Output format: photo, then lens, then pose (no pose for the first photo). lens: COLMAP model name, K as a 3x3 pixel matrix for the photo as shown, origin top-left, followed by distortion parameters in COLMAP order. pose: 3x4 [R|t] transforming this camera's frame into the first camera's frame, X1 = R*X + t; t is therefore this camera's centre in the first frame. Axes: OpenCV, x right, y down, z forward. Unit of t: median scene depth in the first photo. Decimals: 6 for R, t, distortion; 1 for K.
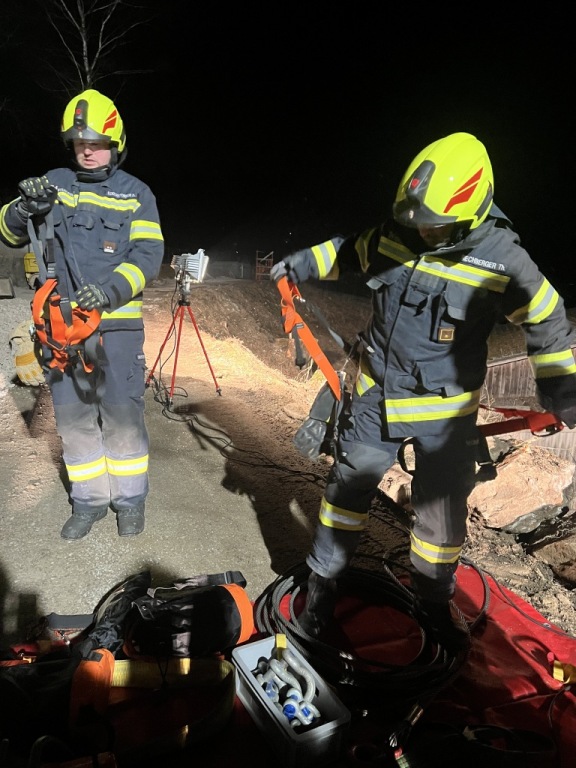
lens RADIAL K [[571.7, 0, 288.0], [0, 571.7, 384.0], [0, 0, 1]] dist [0.083512, -0.092950]
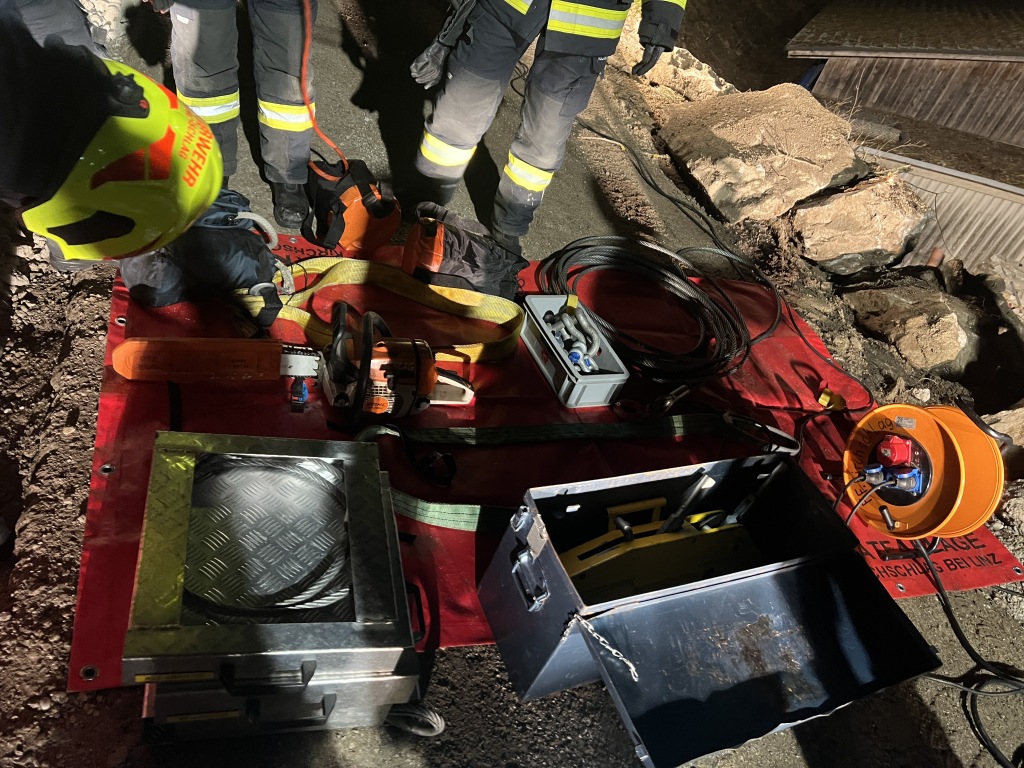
lens RADIAL K [[762.2, 0, 512.0], [0, 762.2, 384.0], [0, 0, 1]] dist [0.083512, -0.092950]
pose [[0.966872, 0.250777, 0.047639, -0.097489], [-0.245095, 0.859906, 0.447760, 0.004135], [0.071323, -0.444603, 0.892884, -0.166563]]
